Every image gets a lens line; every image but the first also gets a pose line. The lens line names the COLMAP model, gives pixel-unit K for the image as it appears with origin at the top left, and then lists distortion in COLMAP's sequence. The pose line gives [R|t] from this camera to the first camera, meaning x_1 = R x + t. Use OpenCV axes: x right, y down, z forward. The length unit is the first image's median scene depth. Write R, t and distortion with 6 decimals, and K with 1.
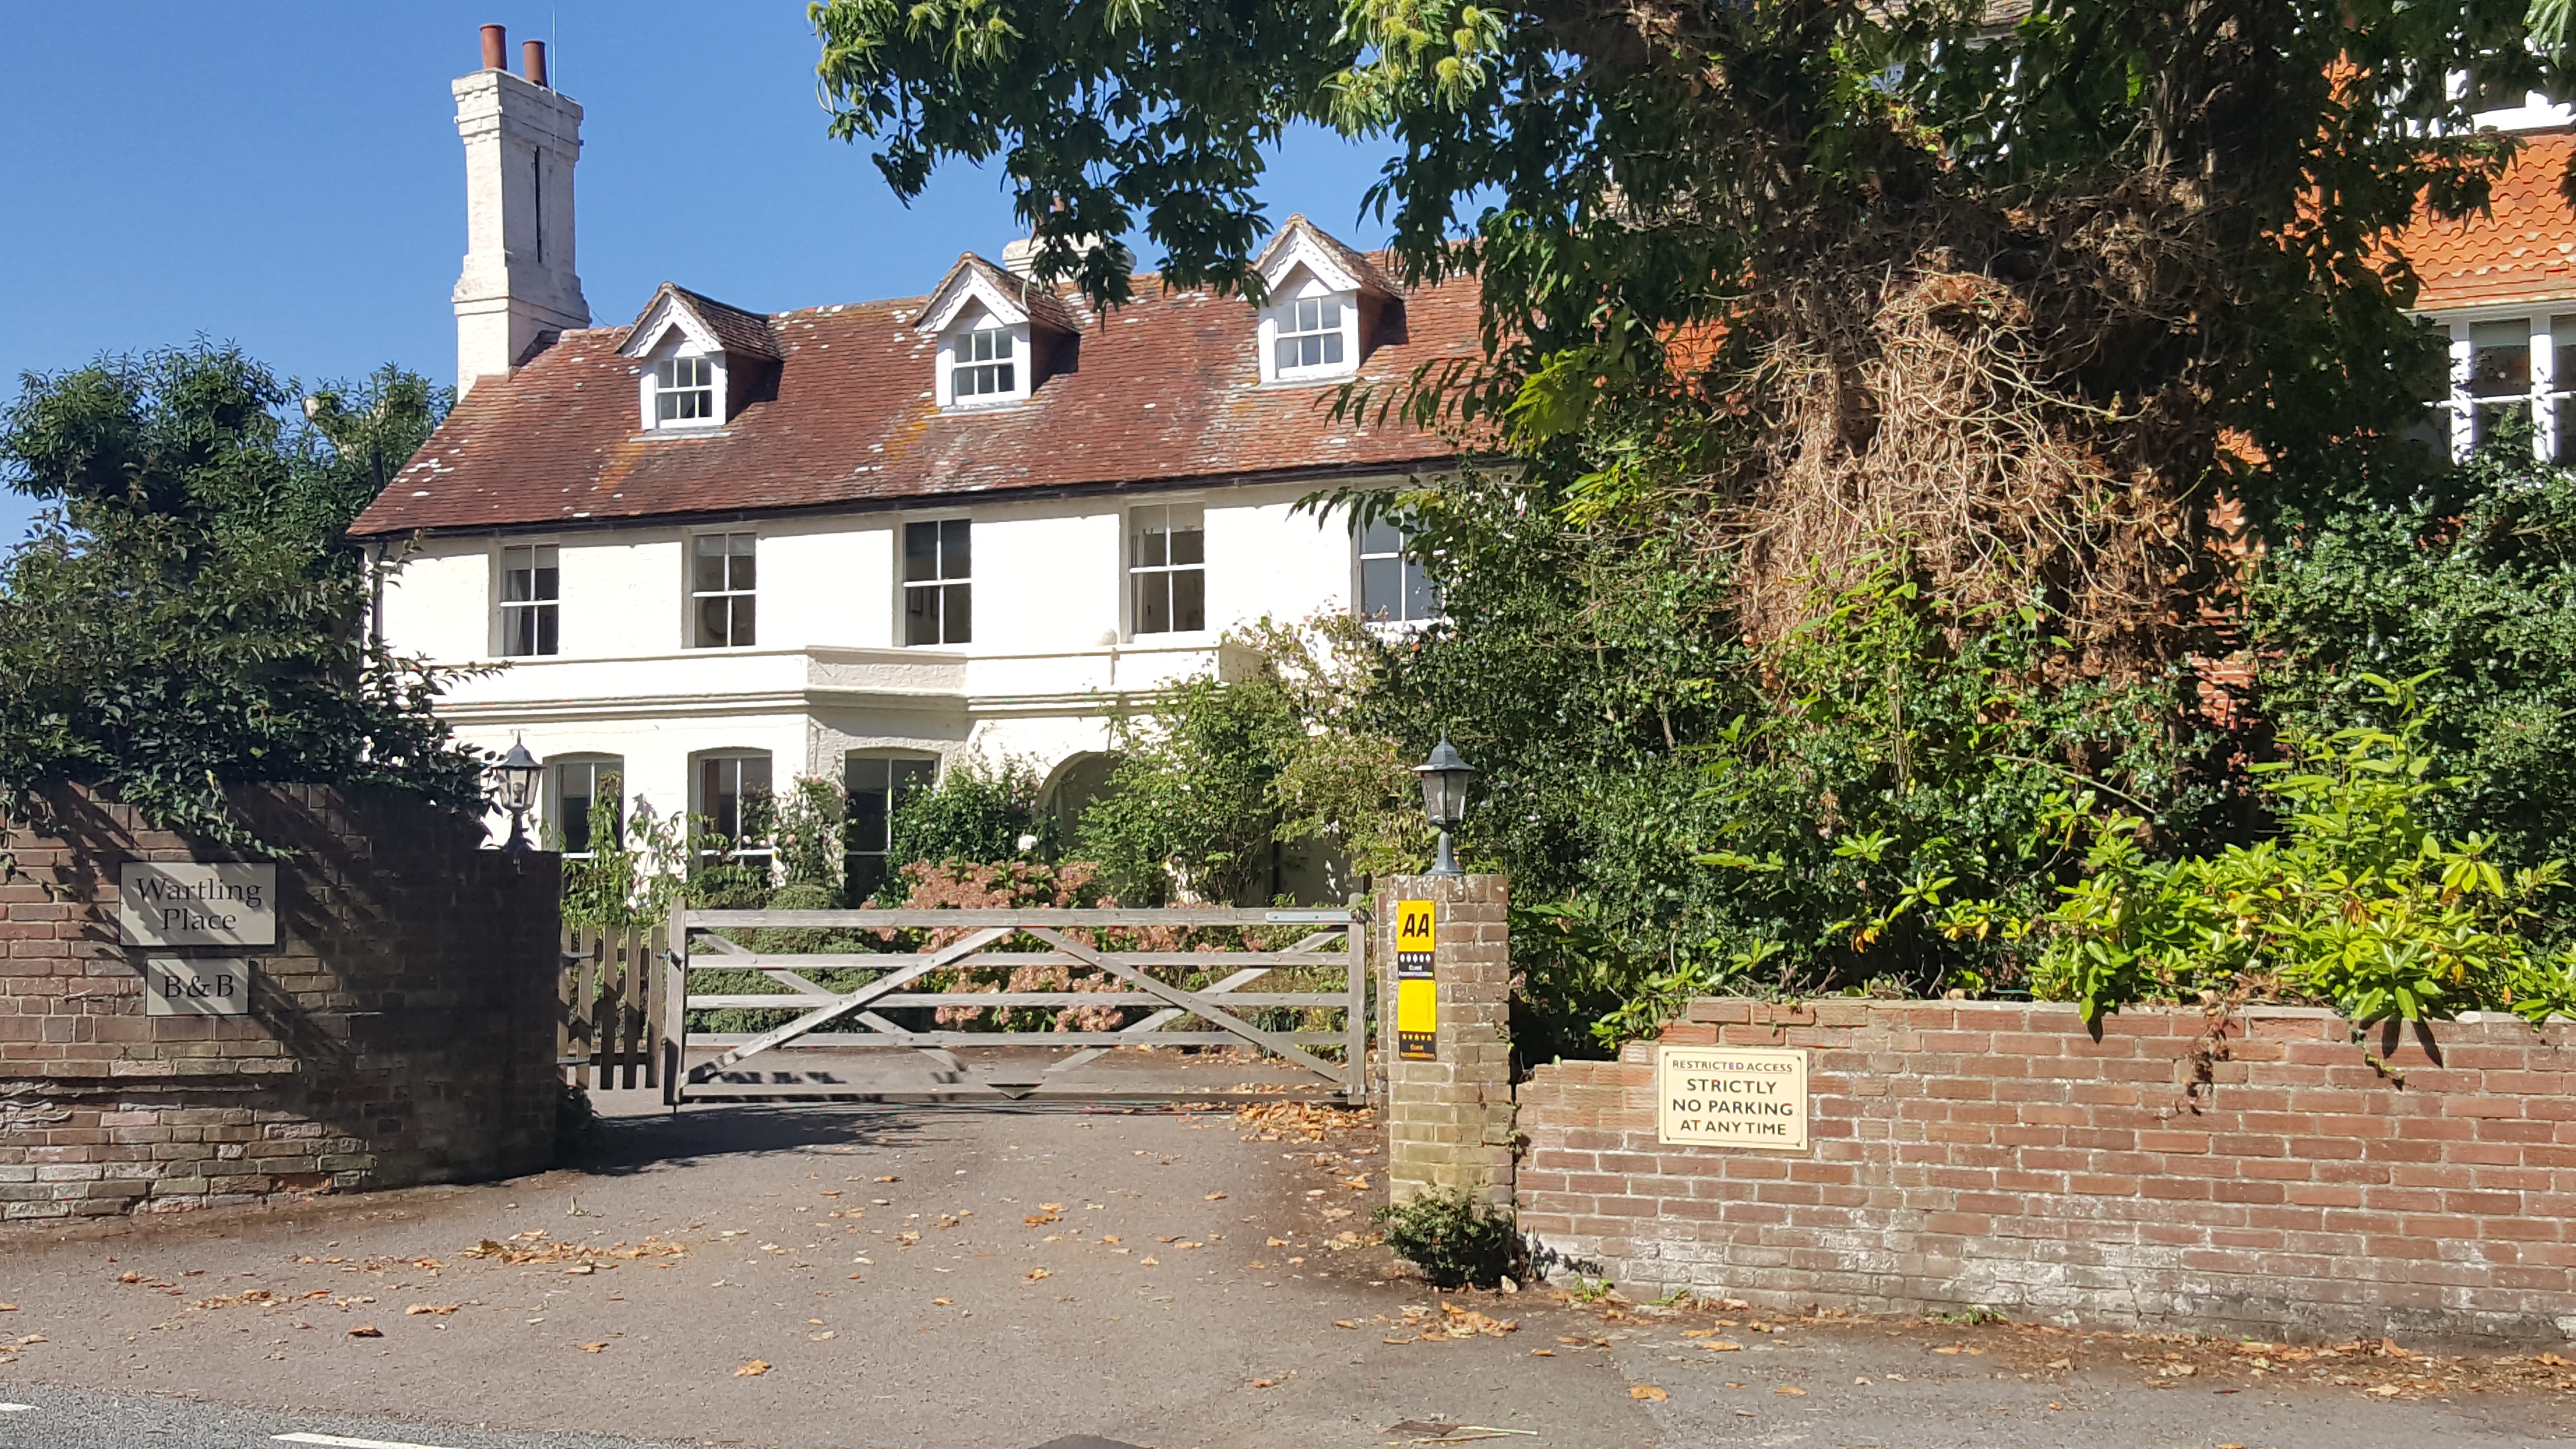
lens RADIAL K [[1956.6, 0, 1288.0], [0, 1956.6, 724.5], [0, 0, 1]] dist [0.084541, 0.002507]
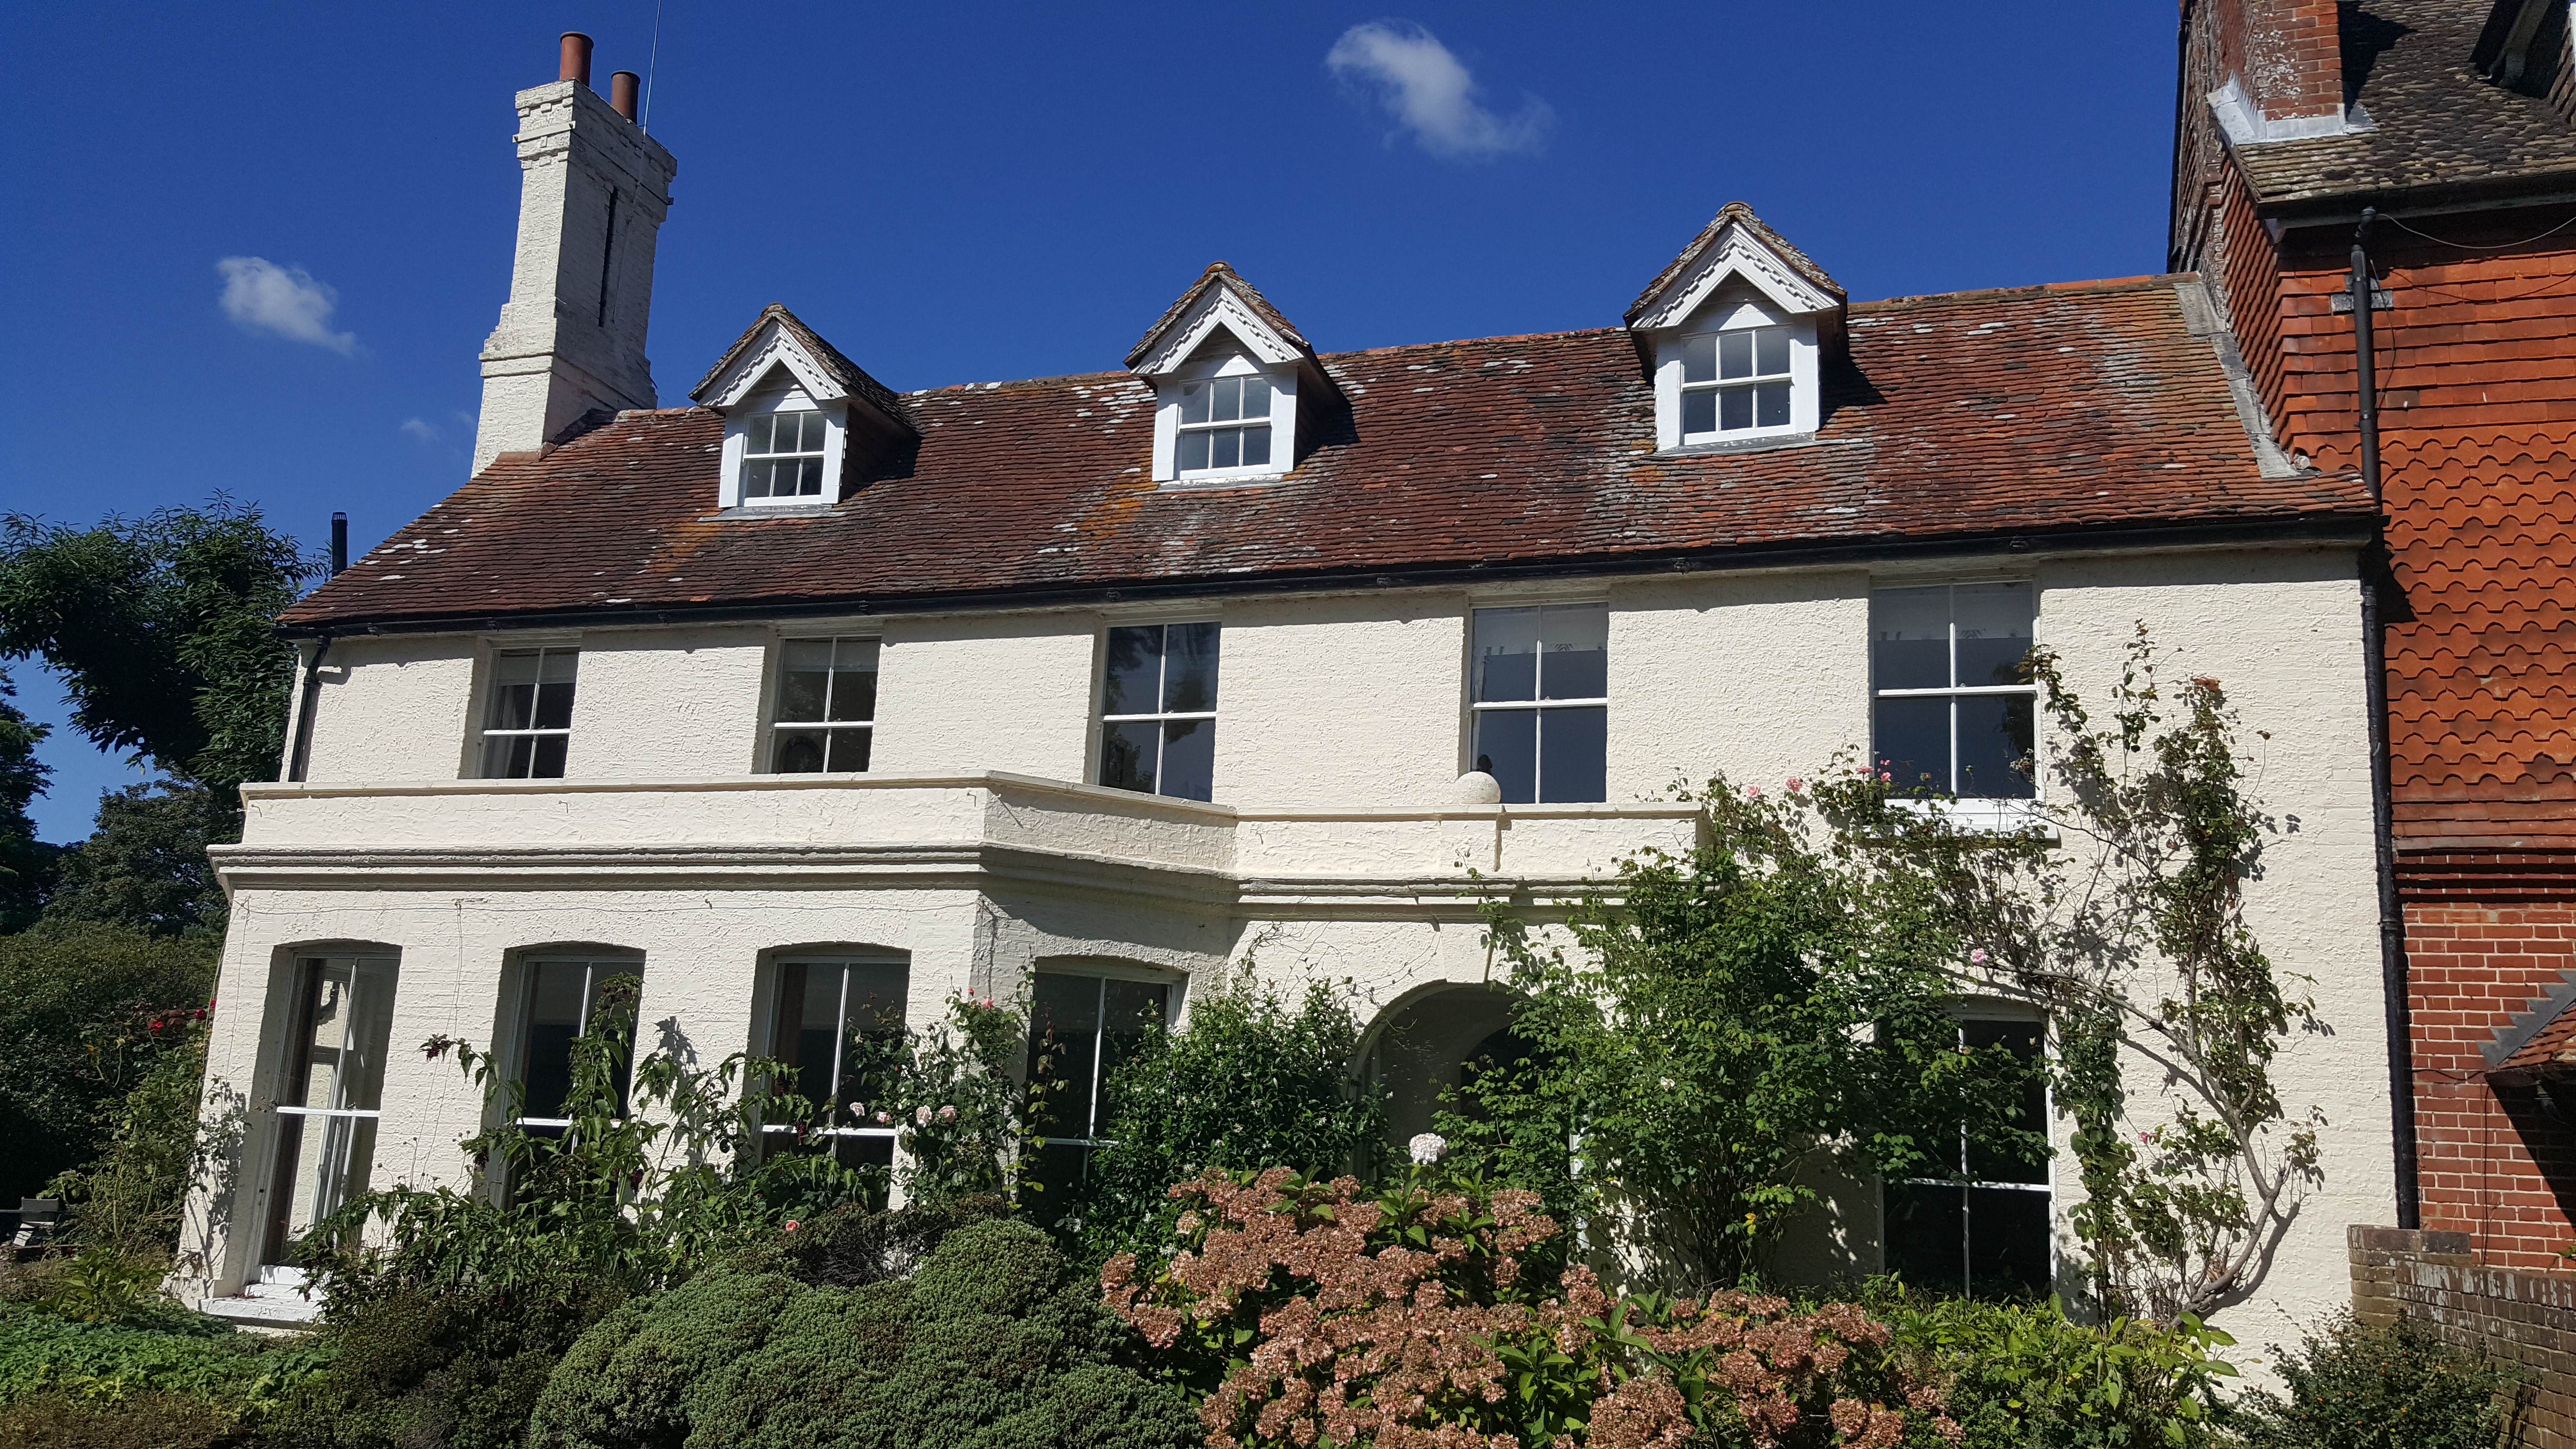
lens RADIAL K [[1890.1, 0, 1356.5], [0, 1890.1, 719.9], [0, 0, 1]] dist [0.151543, -0.227927]
pose [[0.997999, 0.057898, 0.025394, -0.128461], [-0.053582, 0.987785, -0.146321, 0.017936], [-0.033556, 0.144667, 0.988911, 0.372808]]
